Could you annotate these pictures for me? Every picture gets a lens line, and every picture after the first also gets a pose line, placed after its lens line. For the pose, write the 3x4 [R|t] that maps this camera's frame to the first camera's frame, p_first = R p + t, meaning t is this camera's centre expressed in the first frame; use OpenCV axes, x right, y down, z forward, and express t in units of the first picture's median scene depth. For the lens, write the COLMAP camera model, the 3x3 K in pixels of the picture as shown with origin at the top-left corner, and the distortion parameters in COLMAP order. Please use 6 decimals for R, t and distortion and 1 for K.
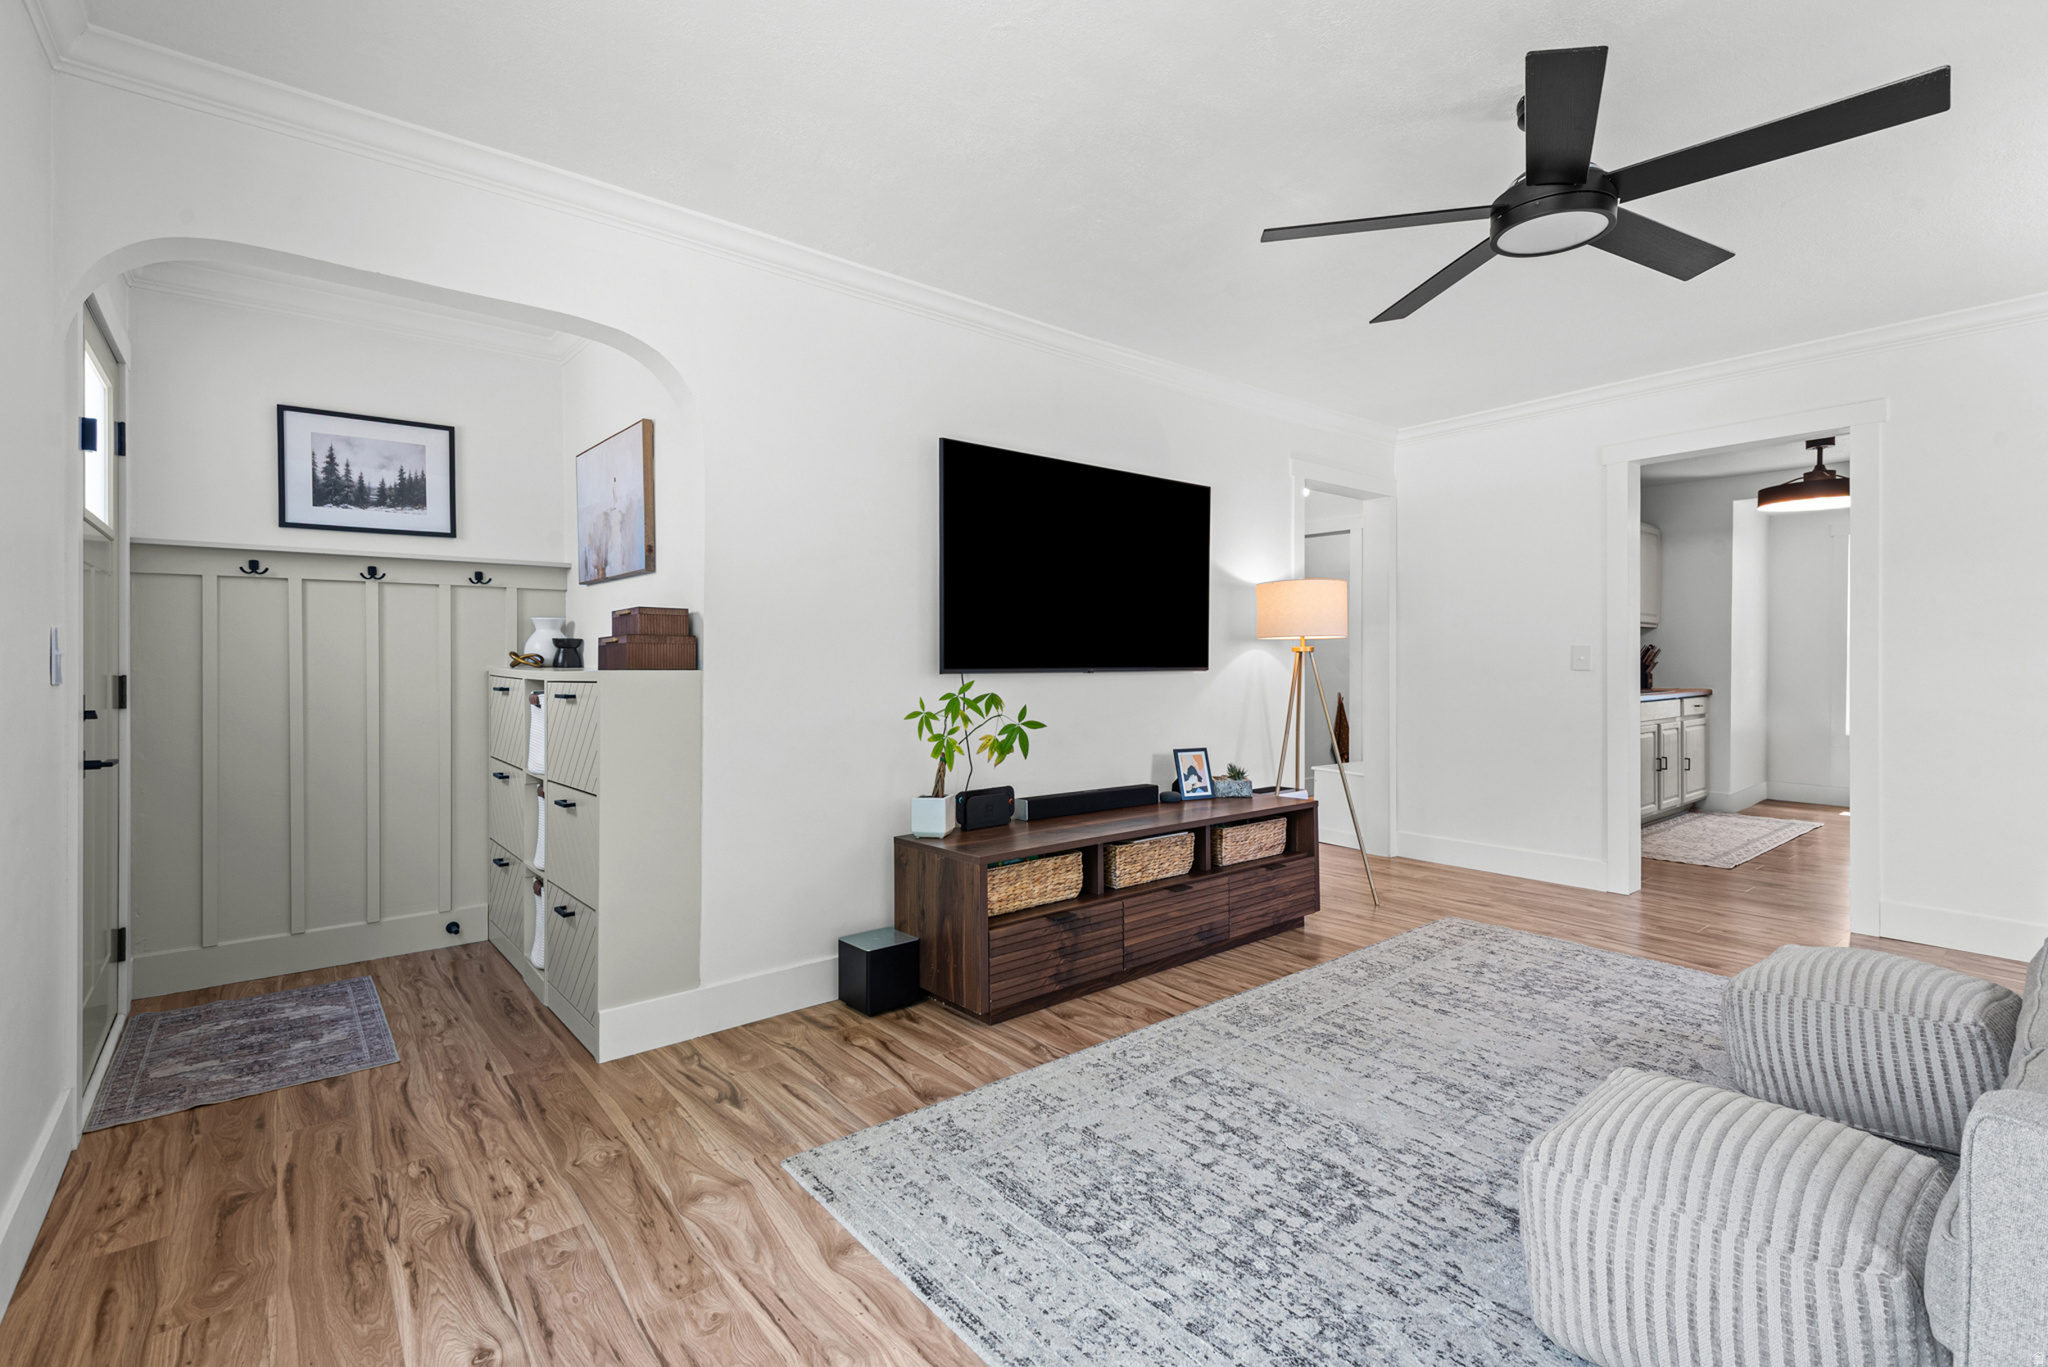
lens RADIAL K [[924.4, 0, 1032.2], [0, 924.4, 655.8], [0, 0, 1]] dist [0.008778, -0.002773]
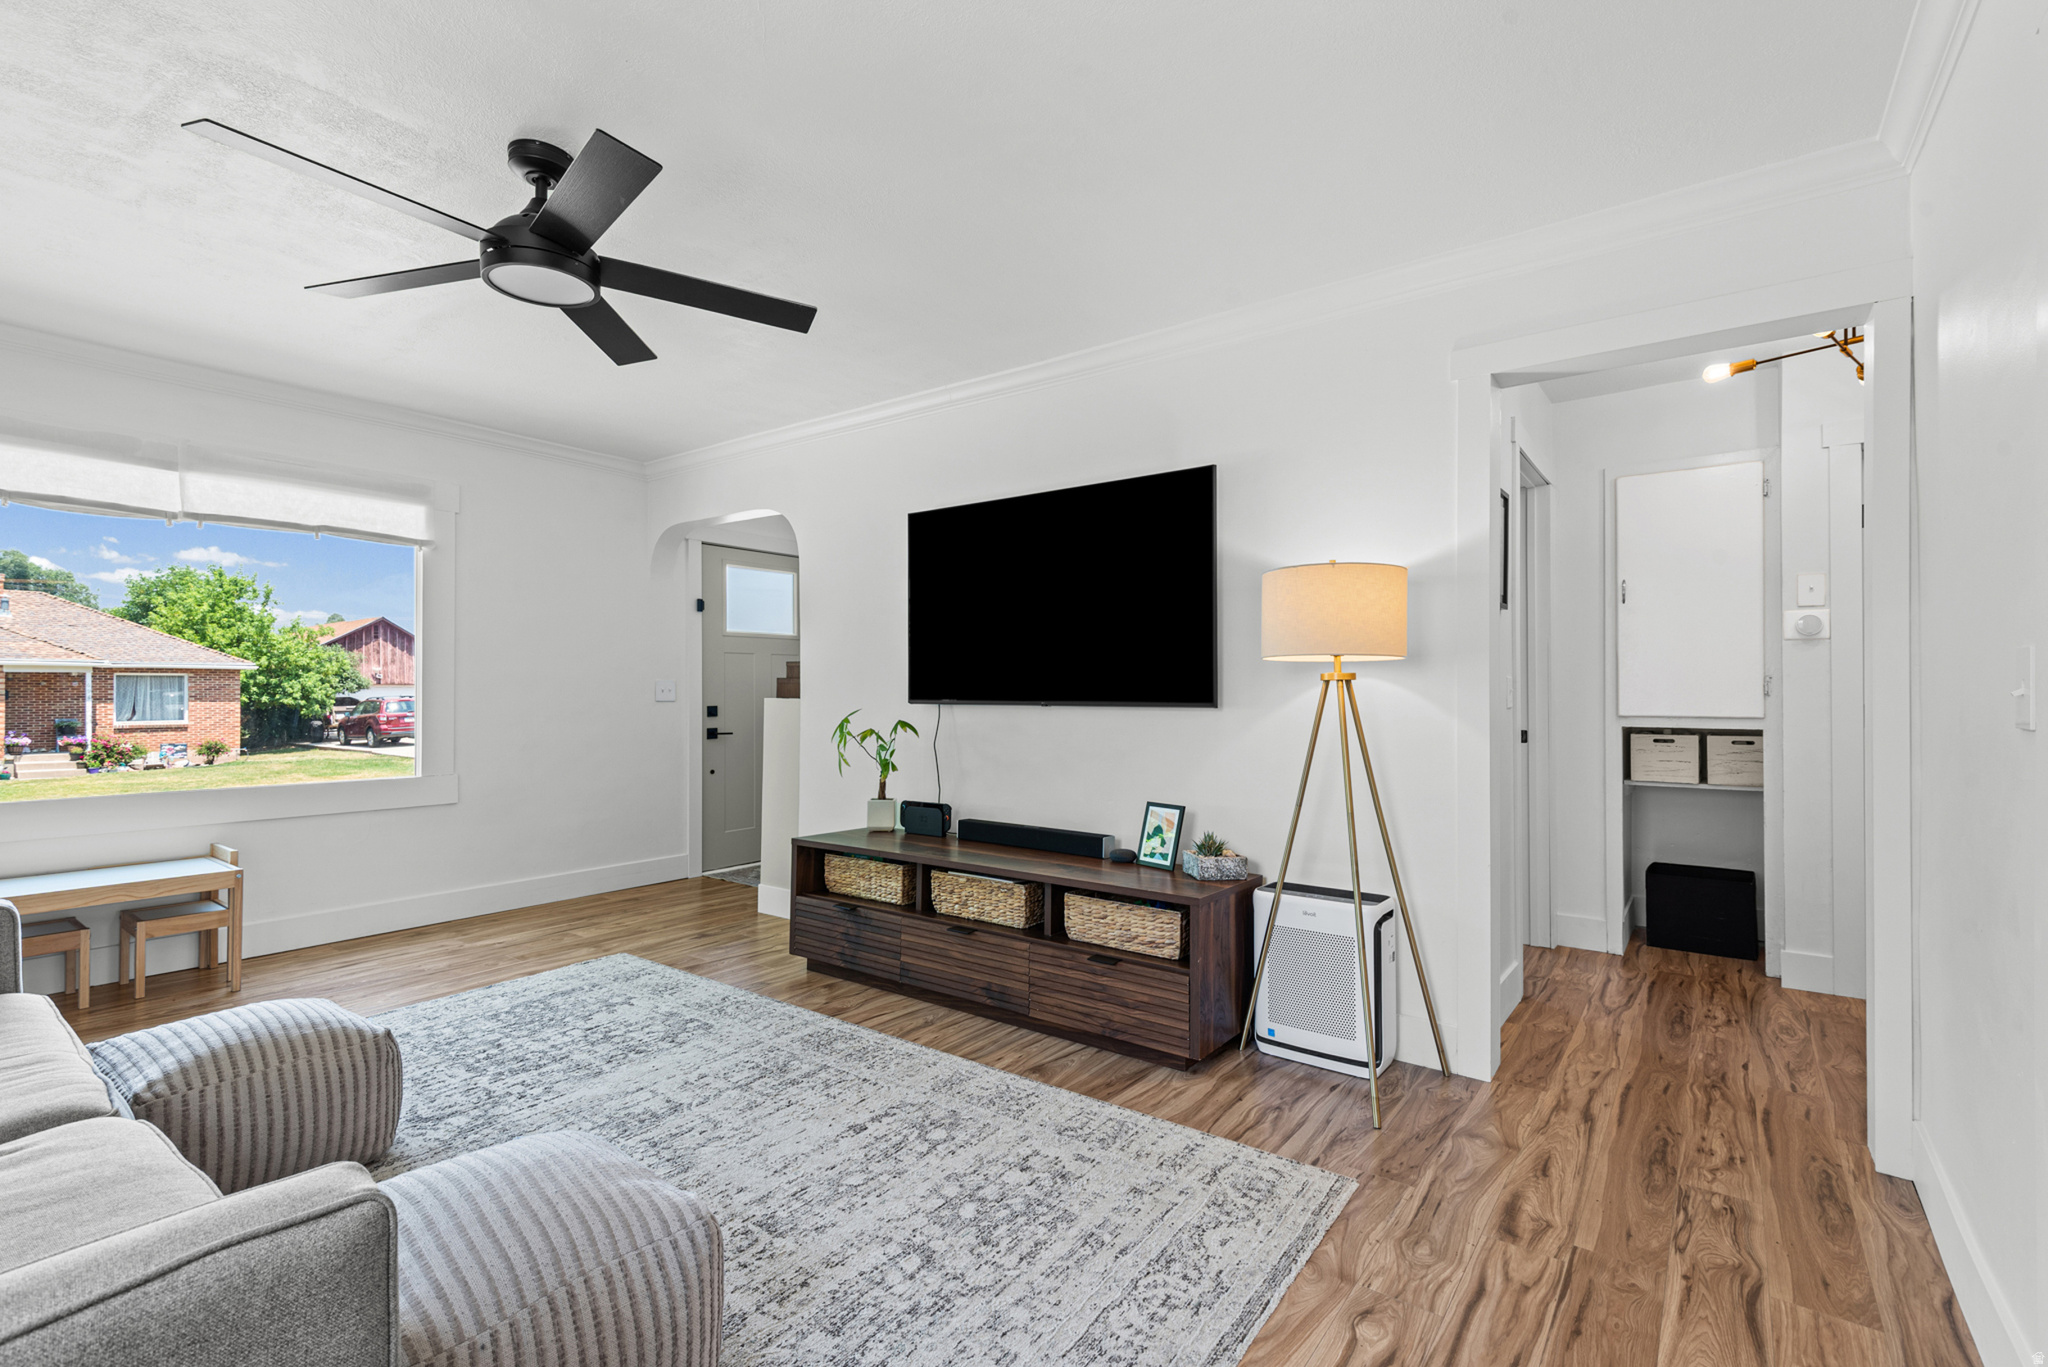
lens RADIAL K [[924.4, 0, 1030.3], [0, 924.4, 697.8], [0, 0, 1]] dist [0.008778, -0.002773]
pose [[0.247720, 0.016558, -0.968690, 1.309077], [0.009639, 0.999762, 0.019554, -0.012389], [0.968784, -0.014181, 0.247502, 0.981351]]
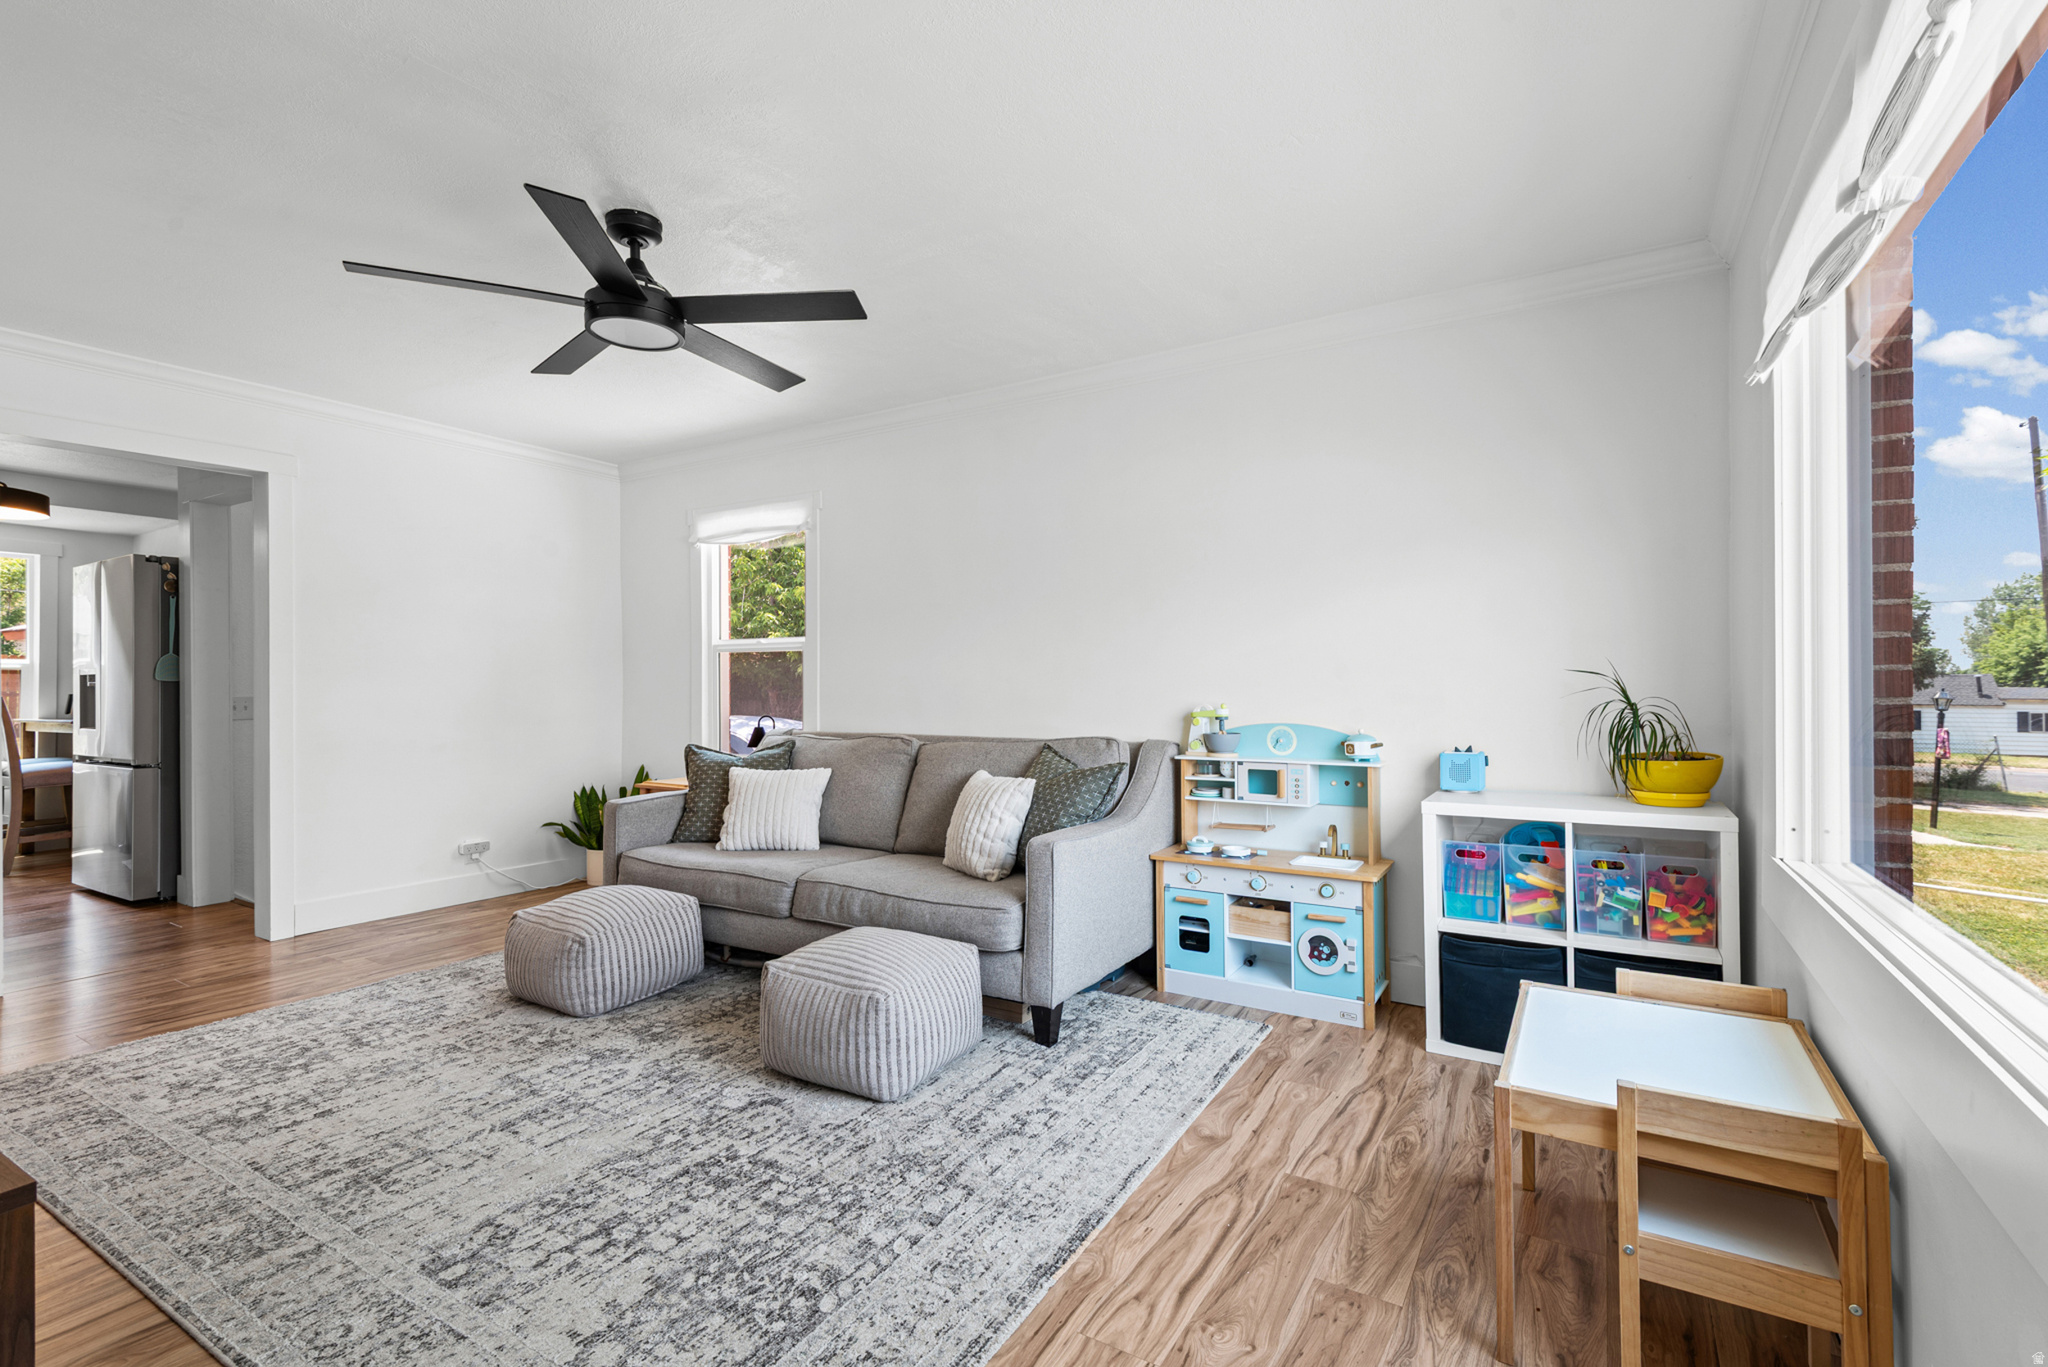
lens RADIAL K [[924.4, 0, 1010.9], [0, 924.4, 675.1], [0, 0, 1]] dist [0.008778, -0.002773]
pose [[-0.321316, 0.010657, 0.946912, -0.571433], [-0.000163, 0.999936, -0.011309, -0.001694], [-0.946972, -0.003788, -0.321293, 0.707630]]
